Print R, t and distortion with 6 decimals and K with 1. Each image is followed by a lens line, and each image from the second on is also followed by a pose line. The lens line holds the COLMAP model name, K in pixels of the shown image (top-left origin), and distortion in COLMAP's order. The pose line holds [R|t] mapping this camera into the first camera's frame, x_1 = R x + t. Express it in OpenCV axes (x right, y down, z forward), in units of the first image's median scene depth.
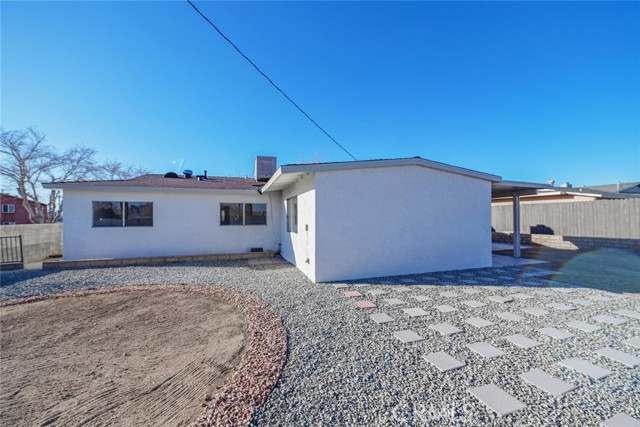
lens RADIAL K [[253.9, 0, 321.2], [0, 253.9, 214.4], [0, 0, 1]] dist [-0.009893, -0.000586]
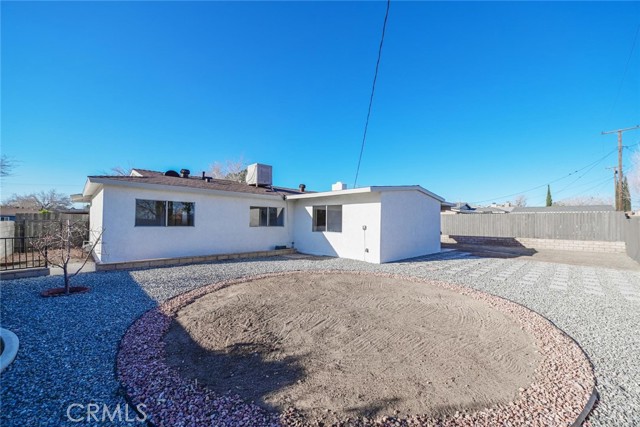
lens RADIAL K [[253.9, 0, 323.1], [0, 253.9, 217.6], [0, 0, 1]] dist [-0.009893, -0.000586]
pose [[0.897432, 0.026305, 0.440368, -0.667499], [-0.025268, 0.999647, -0.008219, 0.007826], [-0.440429, -0.003751, 0.897780, -0.151354]]
